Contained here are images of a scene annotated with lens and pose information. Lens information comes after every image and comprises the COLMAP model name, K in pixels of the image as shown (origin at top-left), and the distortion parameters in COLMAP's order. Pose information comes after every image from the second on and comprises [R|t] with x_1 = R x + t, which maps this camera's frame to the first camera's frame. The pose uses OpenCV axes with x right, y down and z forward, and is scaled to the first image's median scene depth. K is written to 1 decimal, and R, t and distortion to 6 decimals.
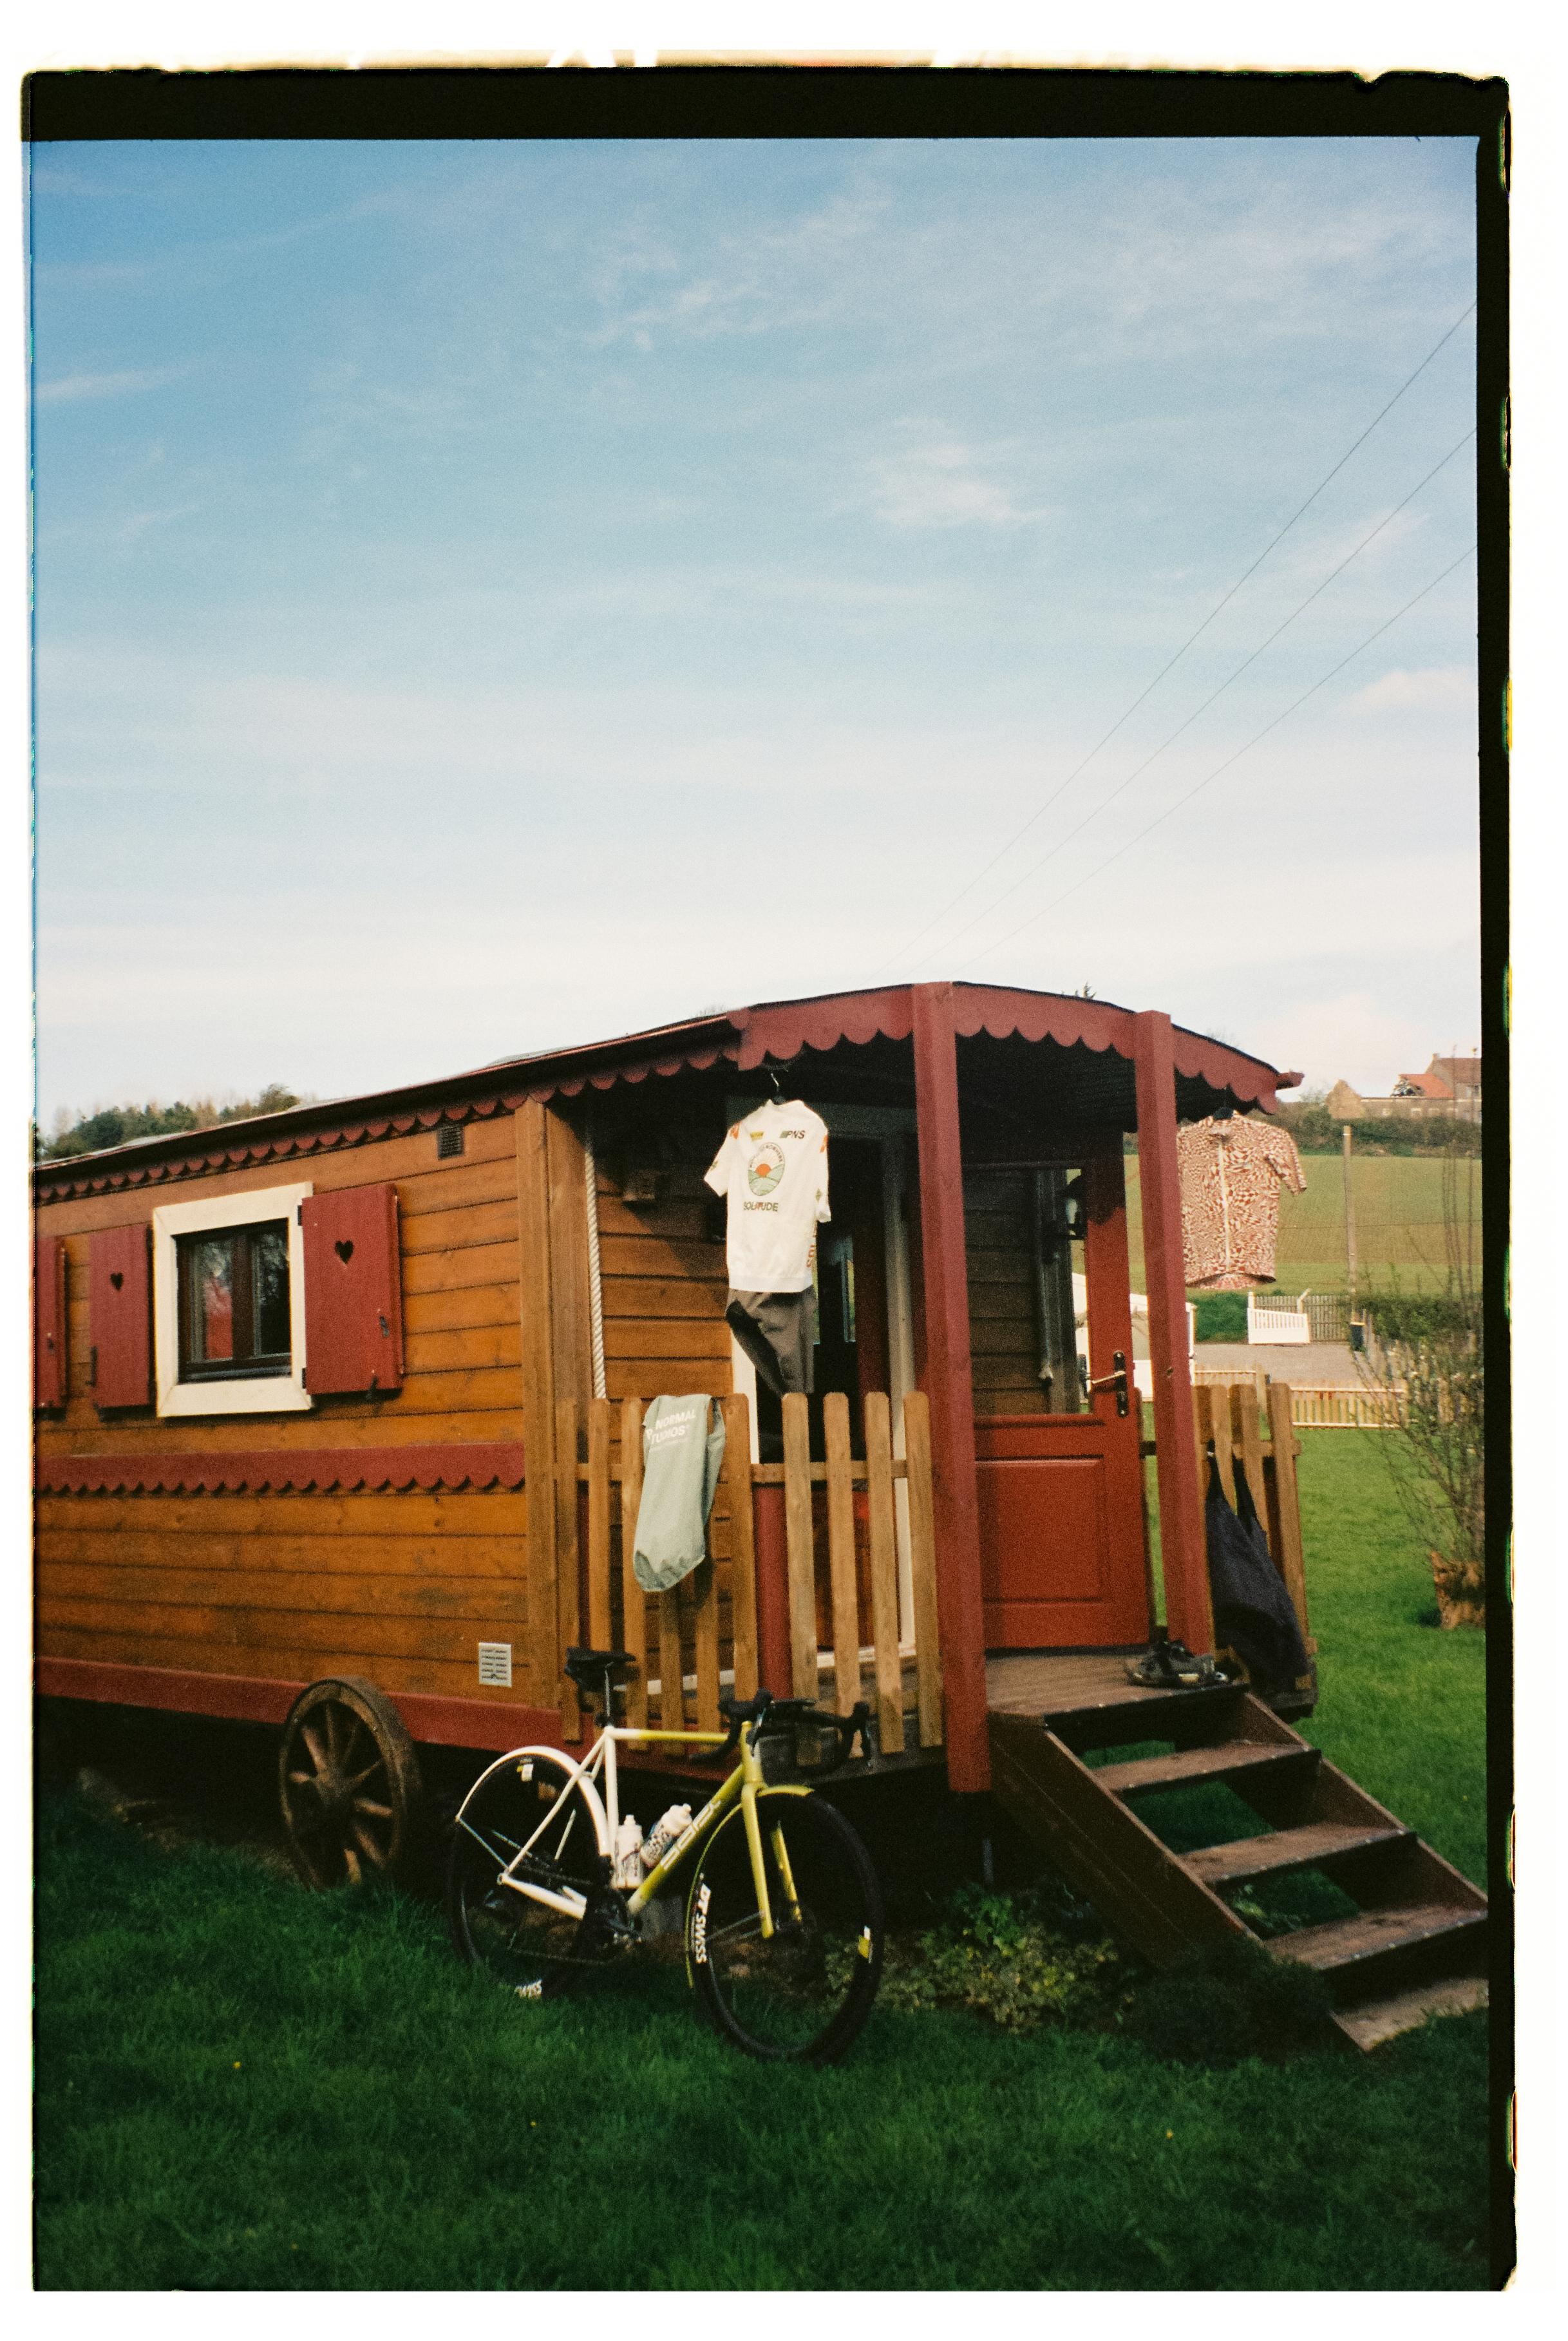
lens RADIAL K [[2479.8, 0, 784.0], [0, 2479.8, 1170.5], [0, 0, 1]] dist [0.321726, -0.899000]
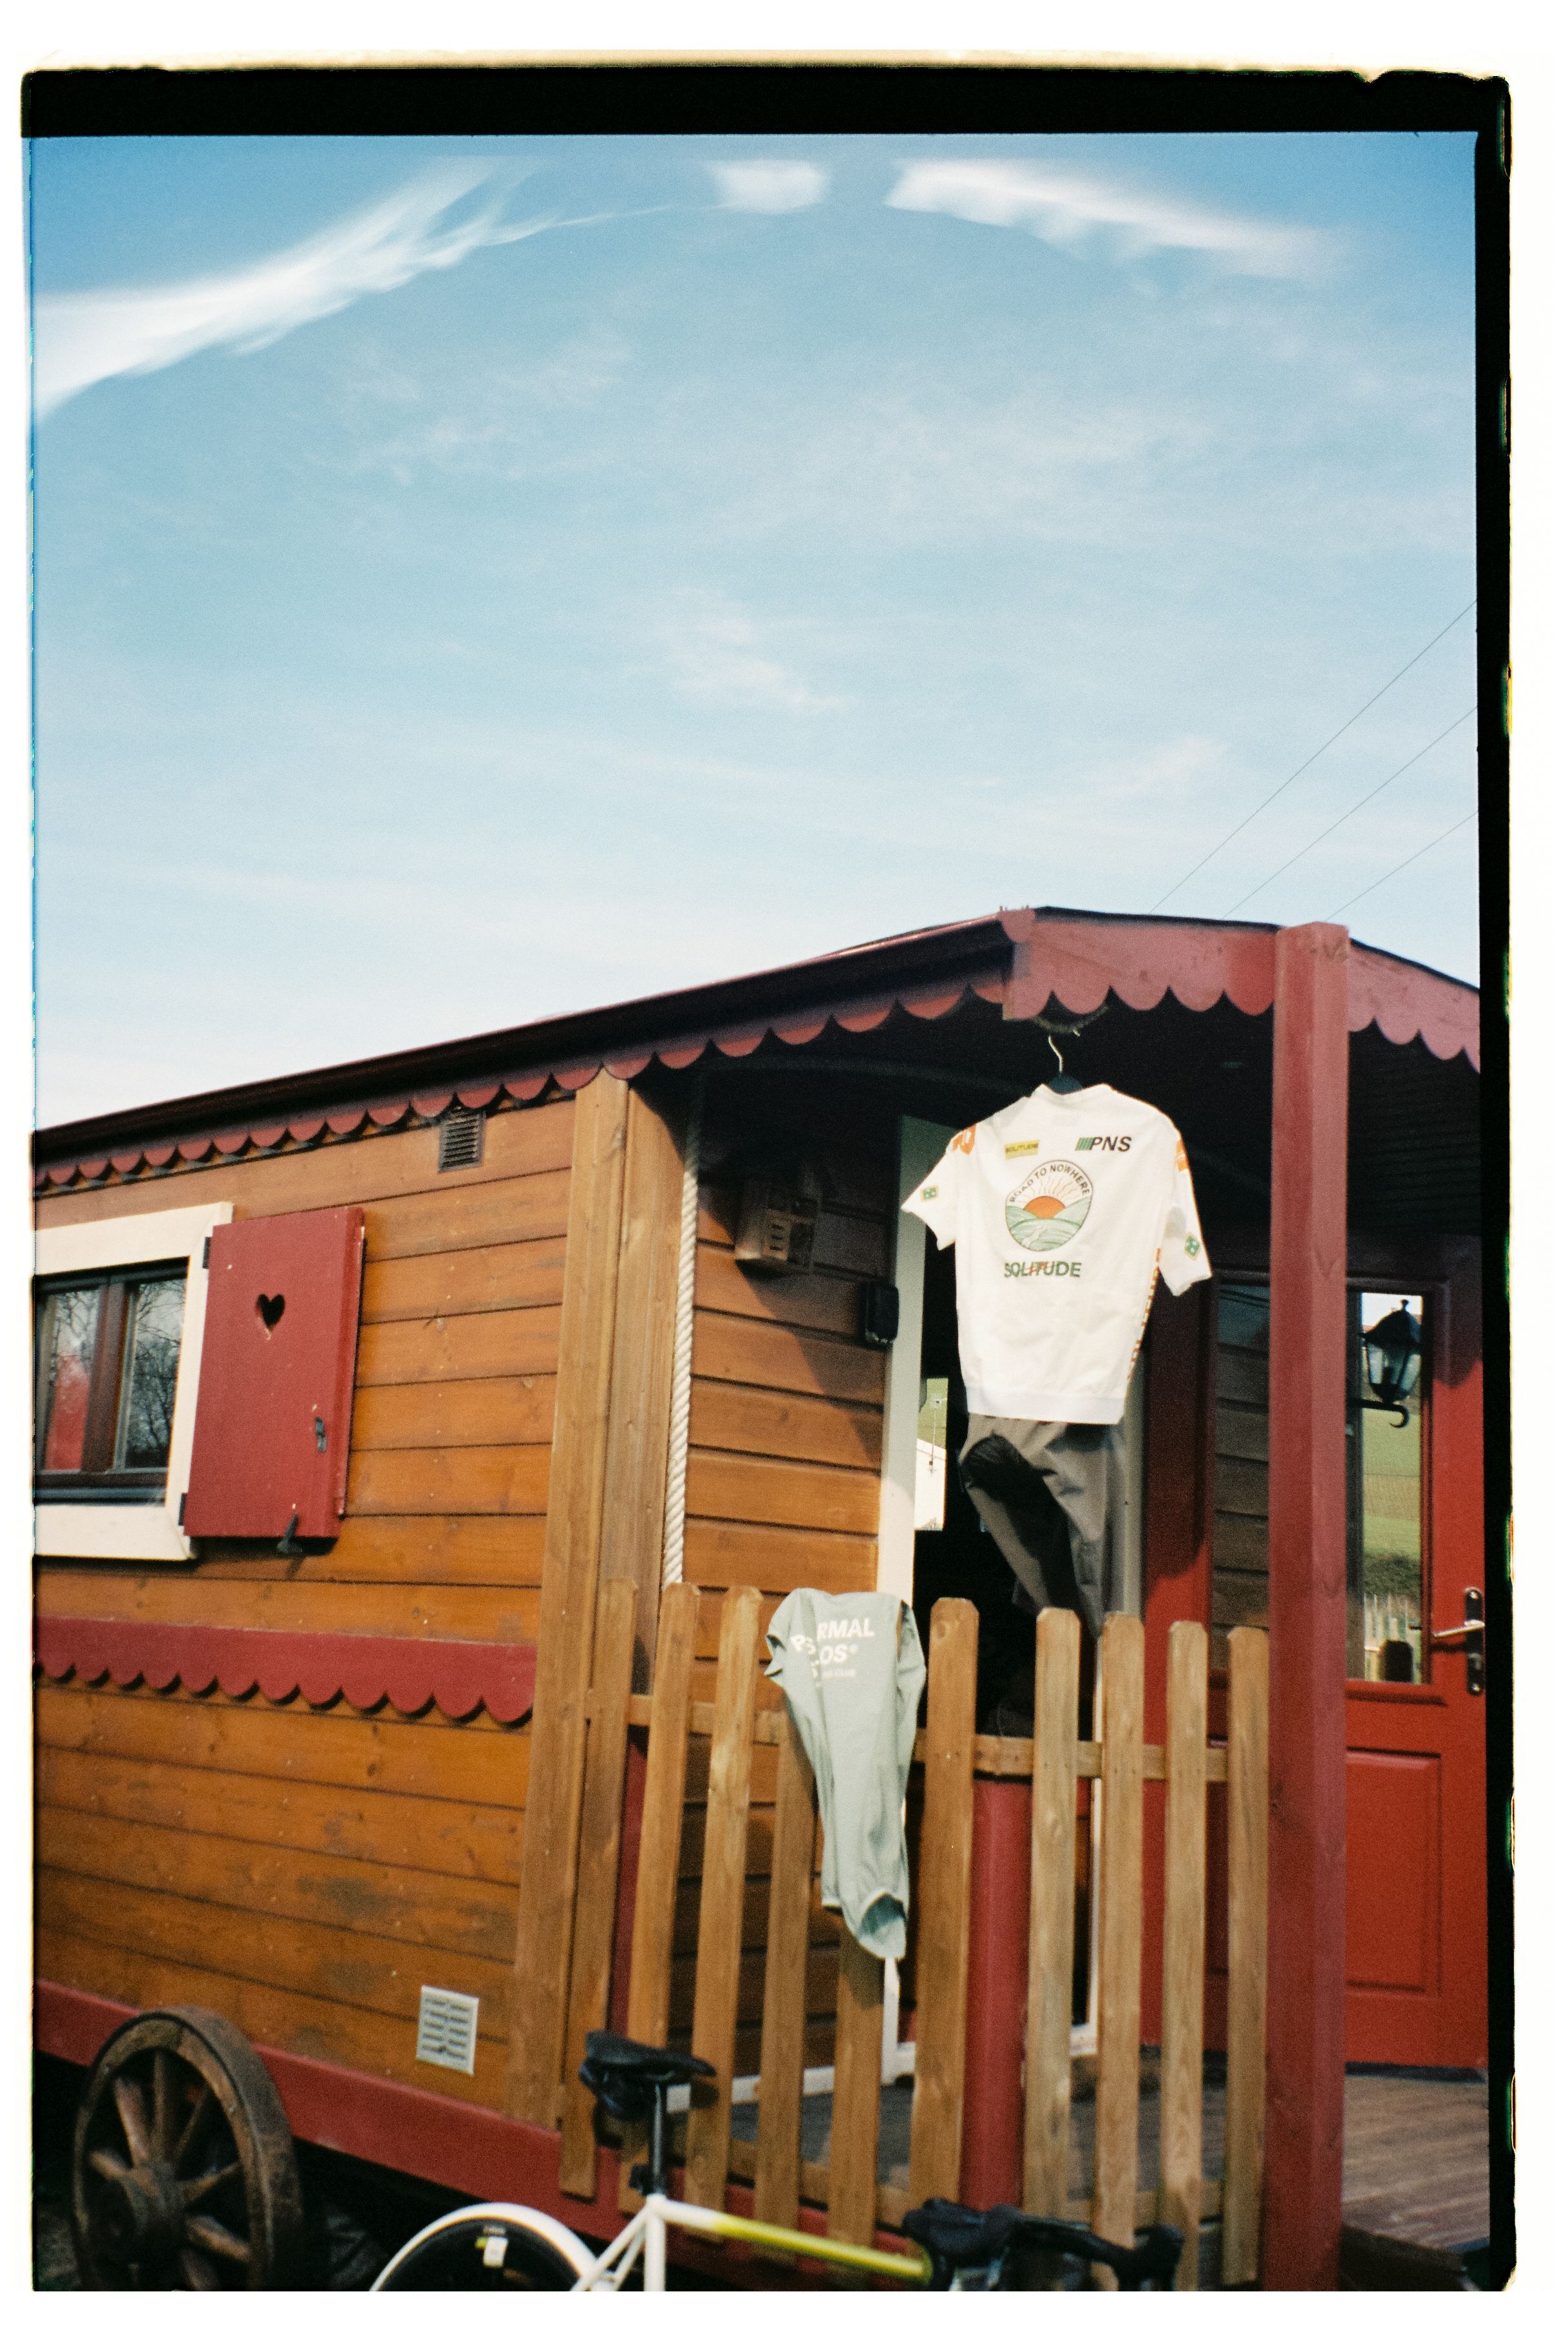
lens RADIAL K [[2479.8, 0, 784.0], [0, 2479.8, 1170.5], [0, 0, 1]] dist [0.321726, -0.899000]
pose [[0.995321, 0.095027, 0.017485, -0.065403], [-0.093321, 0.992339, -0.080954, 0.038794], [-0.025044, 0.078944, 0.996564, 0.388076]]
